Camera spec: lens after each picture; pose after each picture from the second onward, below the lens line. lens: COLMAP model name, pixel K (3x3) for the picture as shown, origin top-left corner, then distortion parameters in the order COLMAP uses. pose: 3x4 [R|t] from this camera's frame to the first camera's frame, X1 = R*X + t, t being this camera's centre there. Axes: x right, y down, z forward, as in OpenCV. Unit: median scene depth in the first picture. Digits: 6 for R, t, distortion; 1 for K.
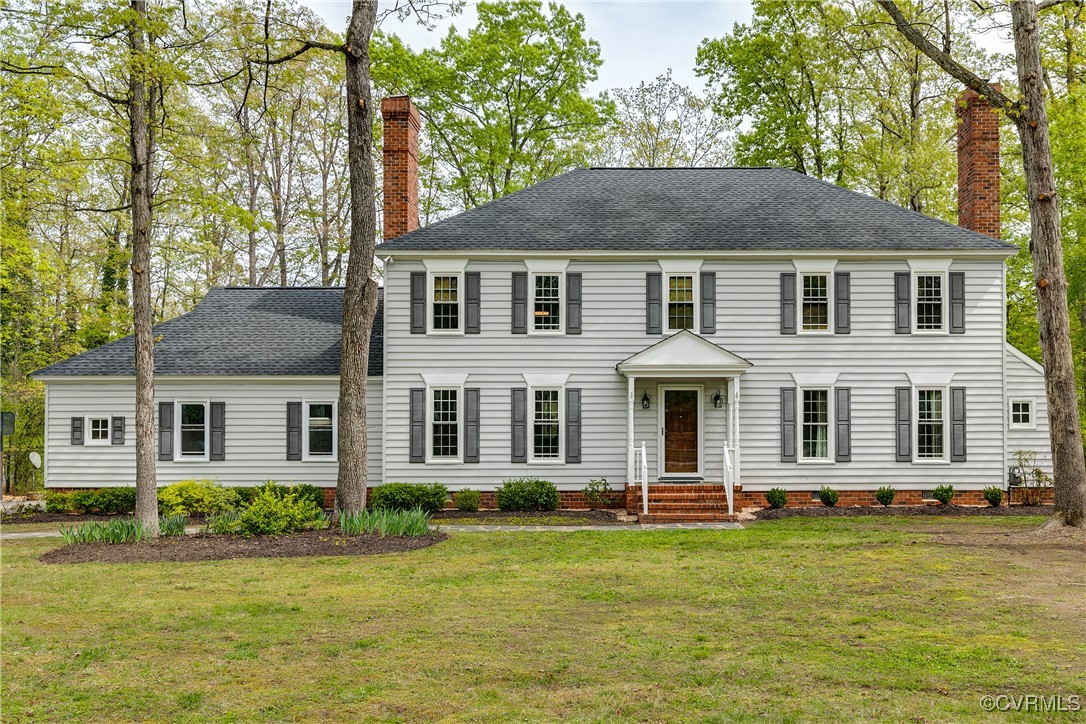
lens RADIAL K [[905.8, 0, 569.7], [0, 905.8, 419.9], [0, 0, 1]] dist [0.024179, -0.009884]
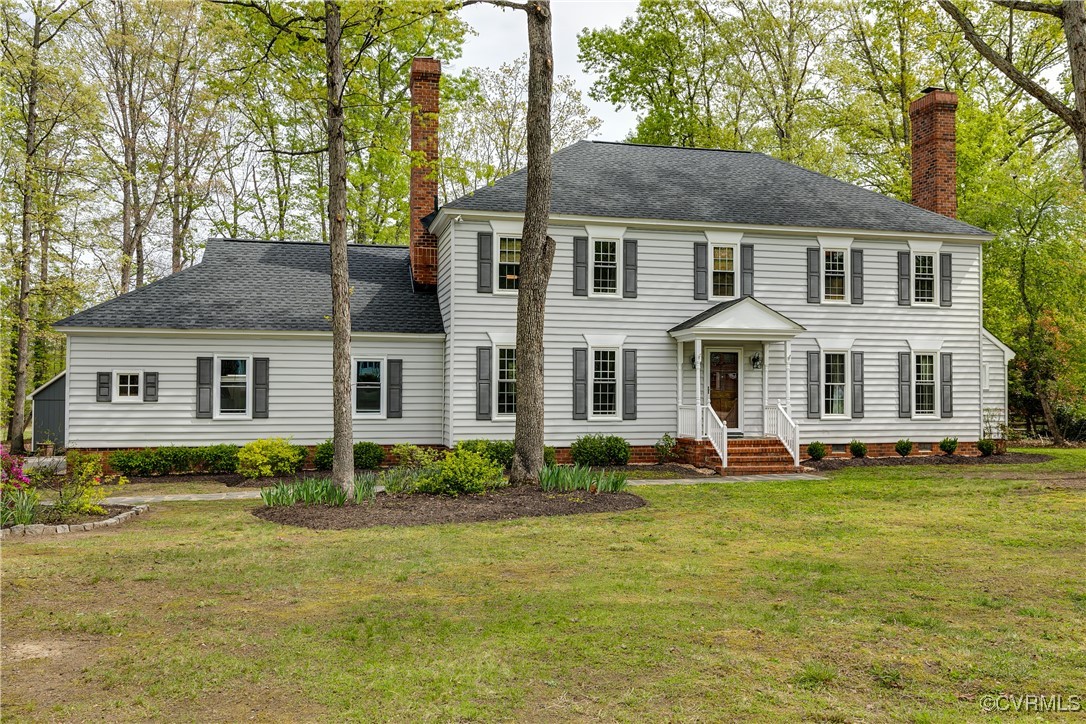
lens RADIAL K [[903.8, 0, 538.4], [0, 903.8, 357.8], [0, 0, 1]] dist [-0.000870, 0.010961]
pose [[0.974447, 0.012180, 0.224289, -0.334689], [-0.007203, 0.999710, -0.022993, 0.000314], [-0.224503, 0.020790, 0.974251, -0.000771]]
